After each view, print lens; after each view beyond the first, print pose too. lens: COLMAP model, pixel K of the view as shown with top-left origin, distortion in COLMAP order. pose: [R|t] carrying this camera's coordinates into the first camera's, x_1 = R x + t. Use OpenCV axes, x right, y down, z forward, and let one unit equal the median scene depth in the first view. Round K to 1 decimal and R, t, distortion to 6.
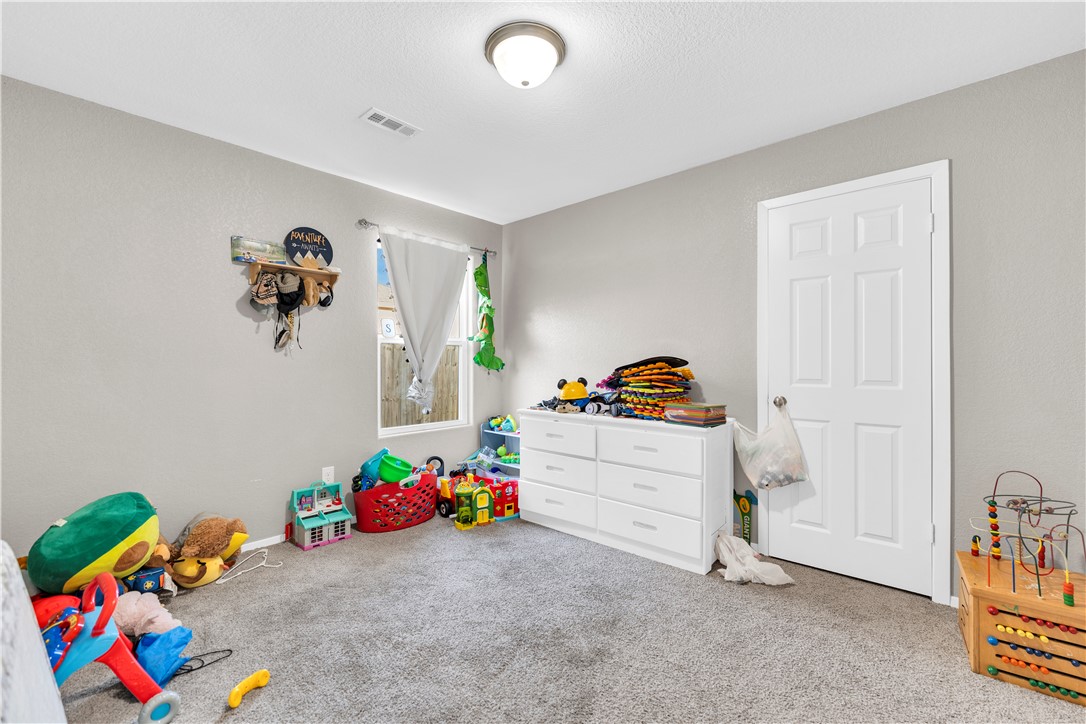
lens RADIAL K [[441.3, 0, 544.6], [0, 441.3, 362.0], [0, 0, 1]] dist [0.004066, -0.000592]
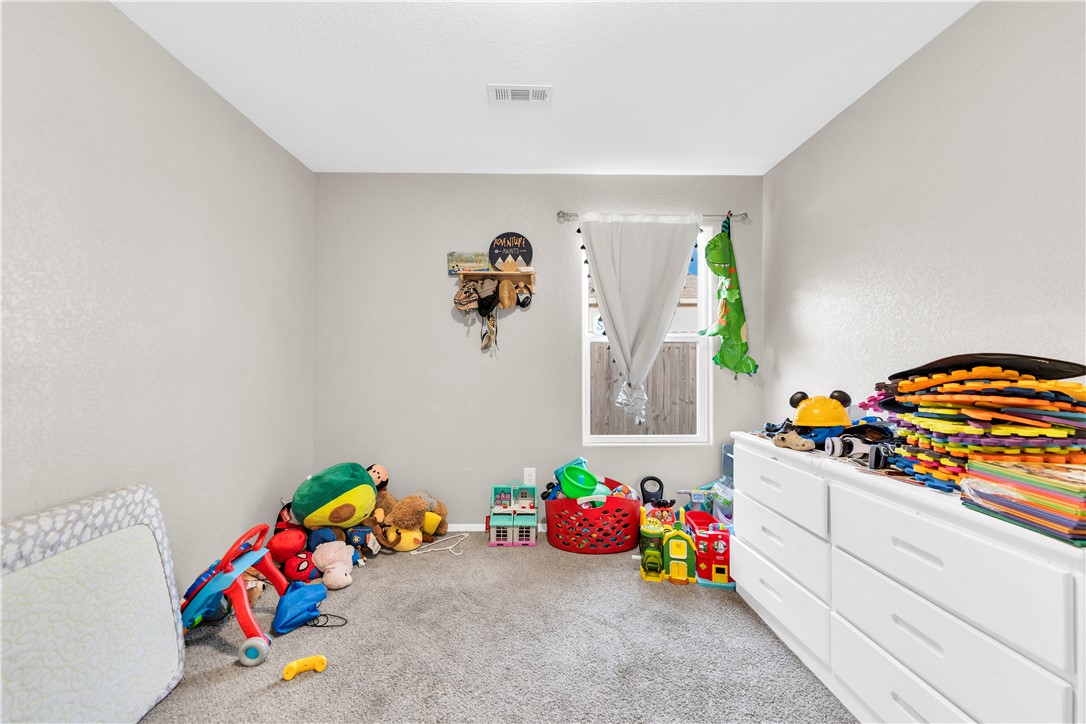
lens RADIAL K [[441.3, 0, 545.6], [0, 441.3, 358.1], [0, 0, 1]] dist [0.004066, -0.000592]
pose [[0.692266, -0.004038, -0.721631, 0.260681], [-0.001563, 0.999974, -0.007095, -0.003270], [0.721640, 0.006040, 0.692242, 0.342605]]
